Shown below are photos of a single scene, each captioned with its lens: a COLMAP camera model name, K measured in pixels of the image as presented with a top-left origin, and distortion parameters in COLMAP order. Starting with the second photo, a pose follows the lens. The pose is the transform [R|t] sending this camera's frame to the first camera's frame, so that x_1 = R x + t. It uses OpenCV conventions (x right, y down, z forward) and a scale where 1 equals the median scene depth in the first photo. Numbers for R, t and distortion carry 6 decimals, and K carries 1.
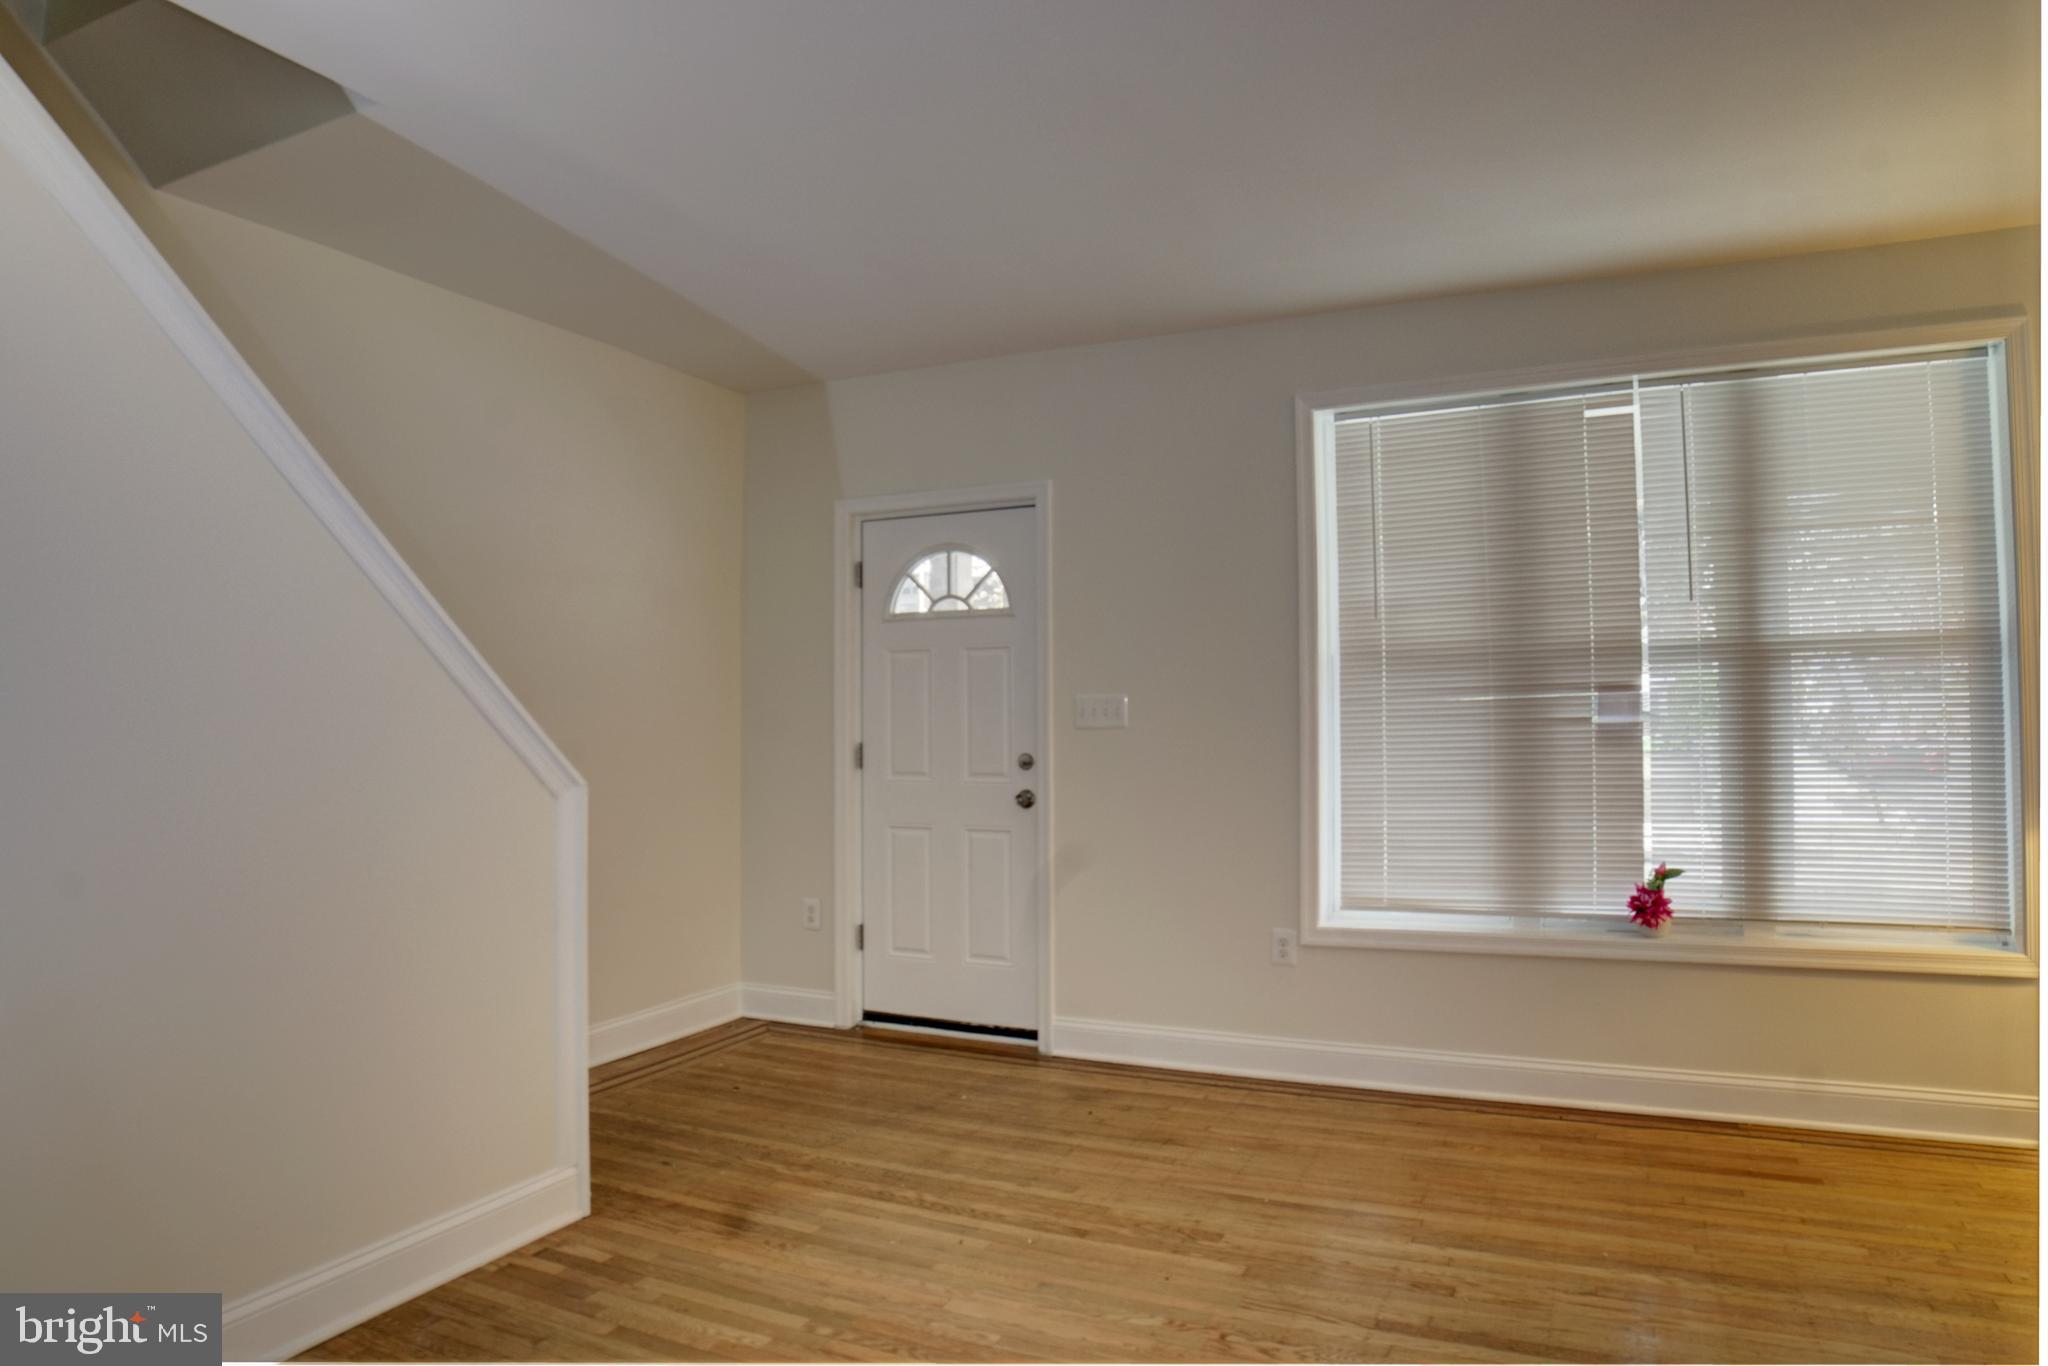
lens RADIAL K [[1277.9, 0, 1008.5], [0, 1277.9, 672.7], [0, 0, 1]] dist [-0.125450, 0.053630]
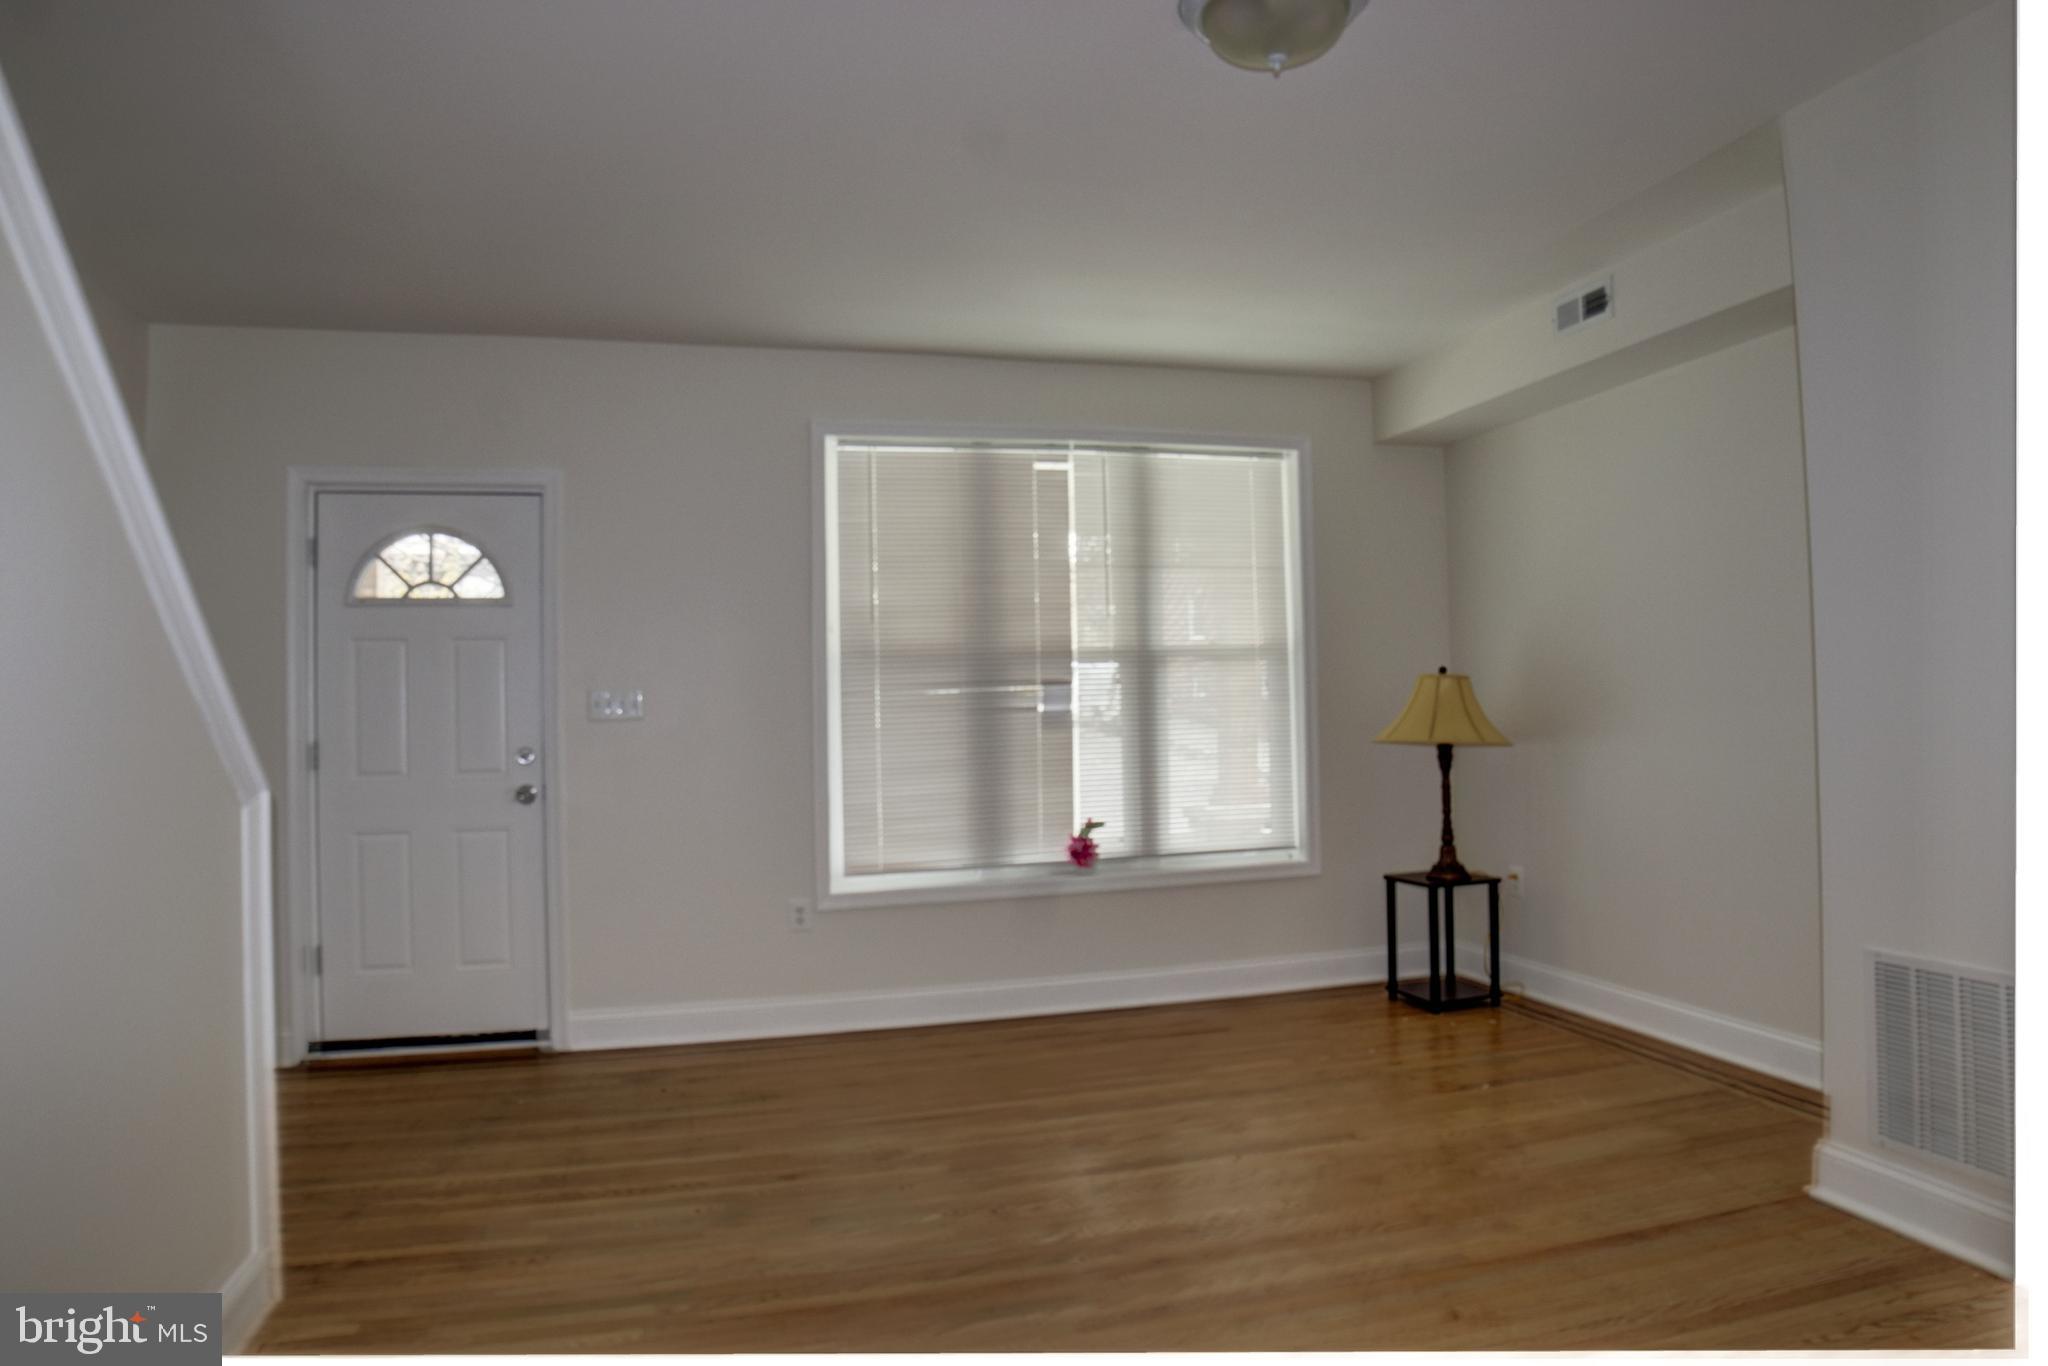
lens RADIAL K [[1277.9, 0, 1008.5], [0, 1277.9, 672.7], [0, 0, 1]] dist [-0.125450, 0.053630]
pose [[0.754286, 0.010714, 0.656459, -0.402889], [-0.009779, 0.999939, -0.005083, 0.008620], [-0.656473, -0.002586, 0.754345, 0.039341]]
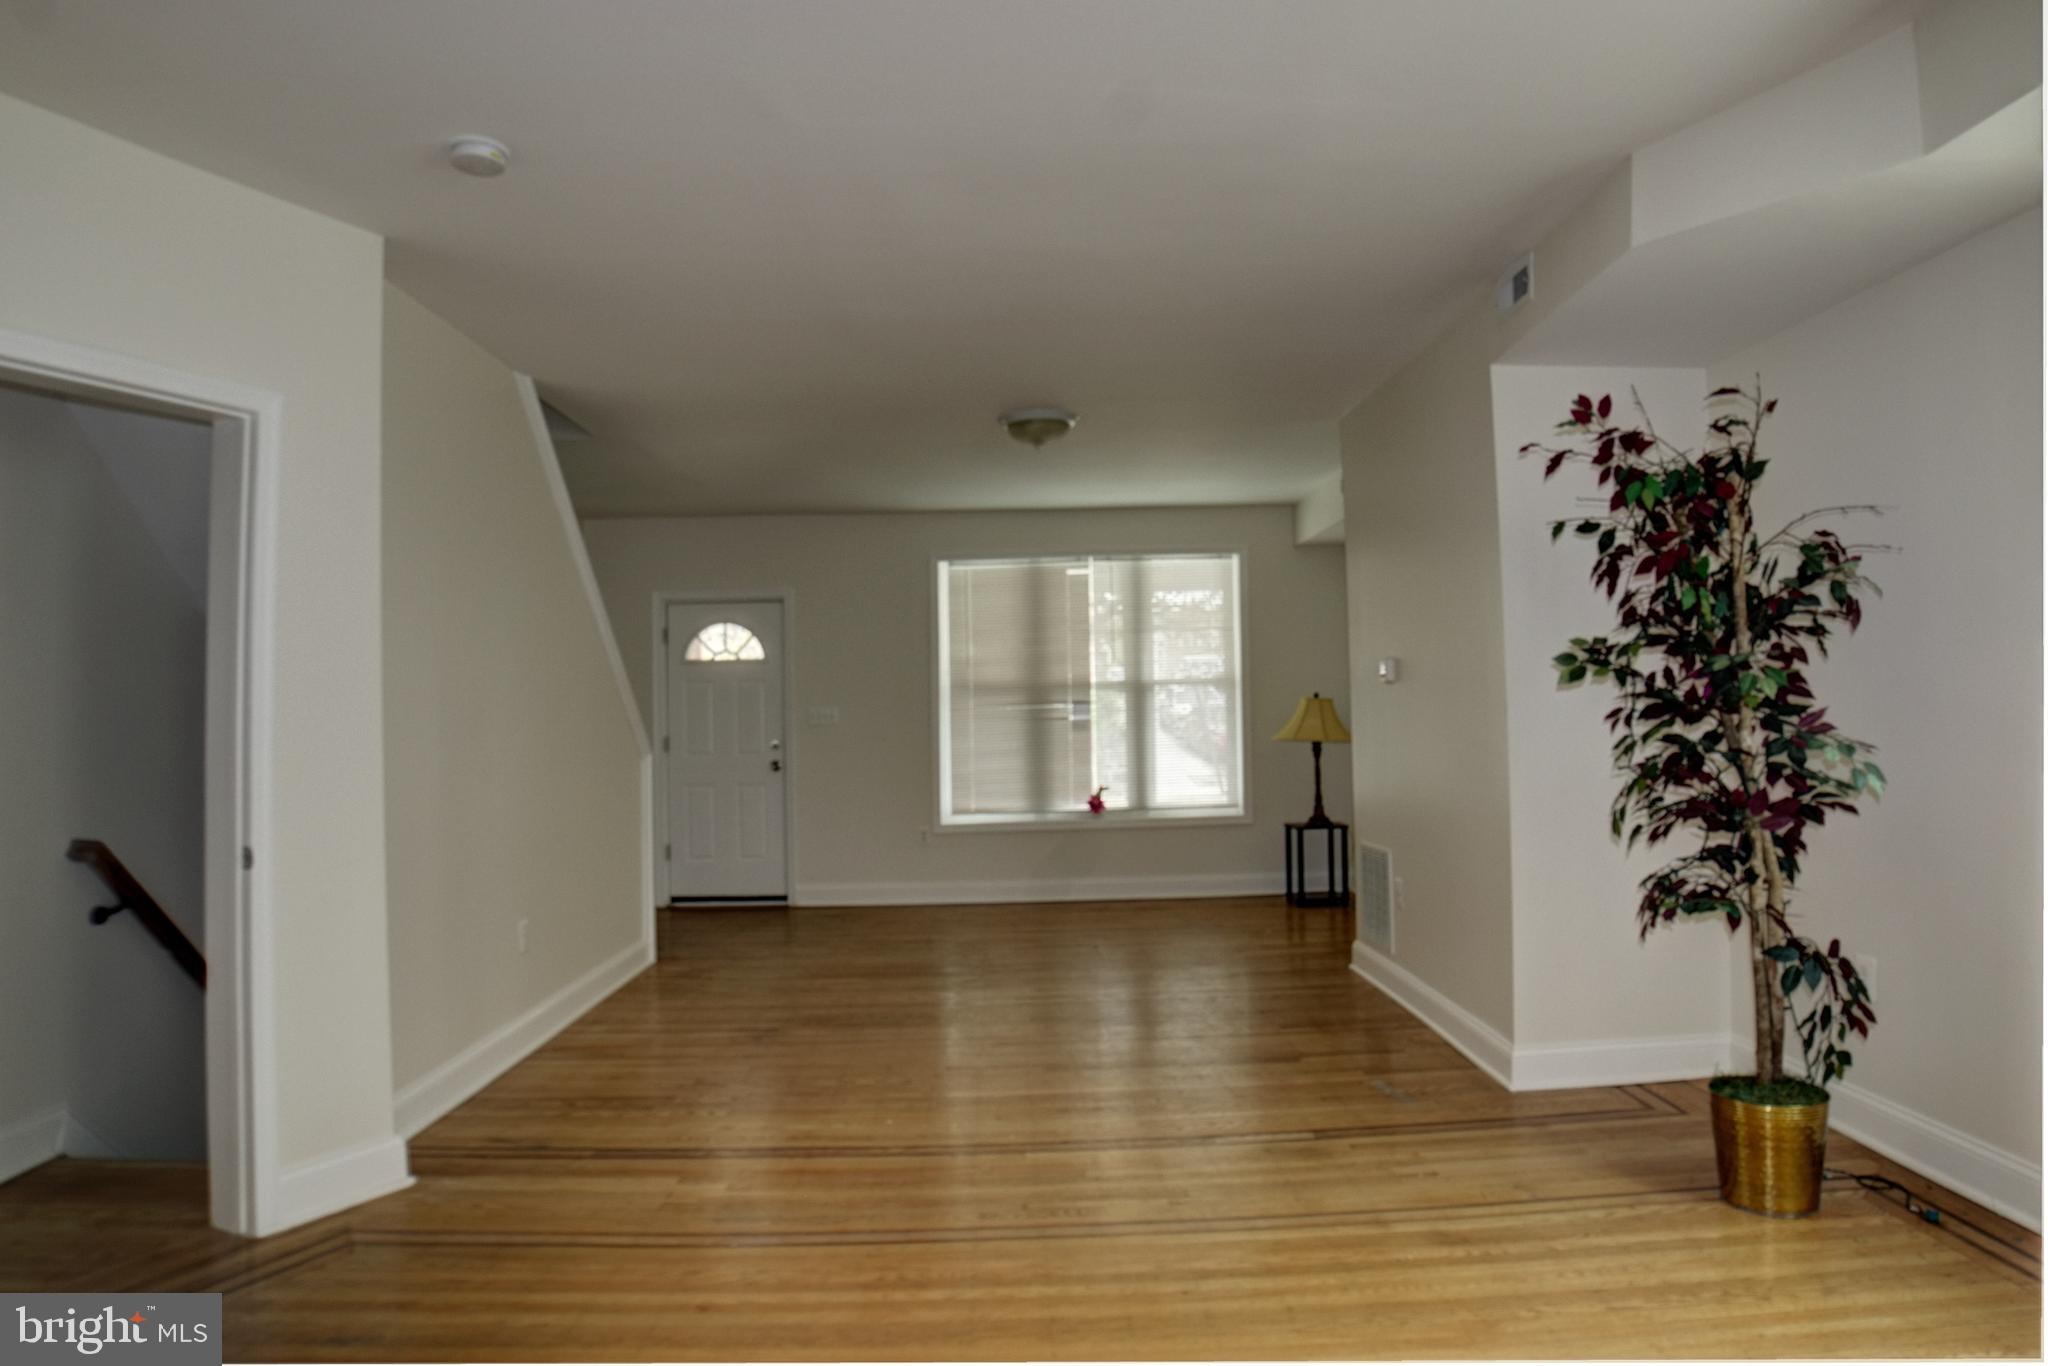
lens RADIAL K [[1277.9, 0, 1008.5], [0, 1277.9, 672.7], [0, 0, 1]] dist [-0.125450, 0.053630]
pose [[0.888719, 0.005214, 0.458423, -0.611694], [-0.003719, 0.999984, -0.004164, -0.029392], [-0.458437, 0.001996, 0.888725, -0.871047]]
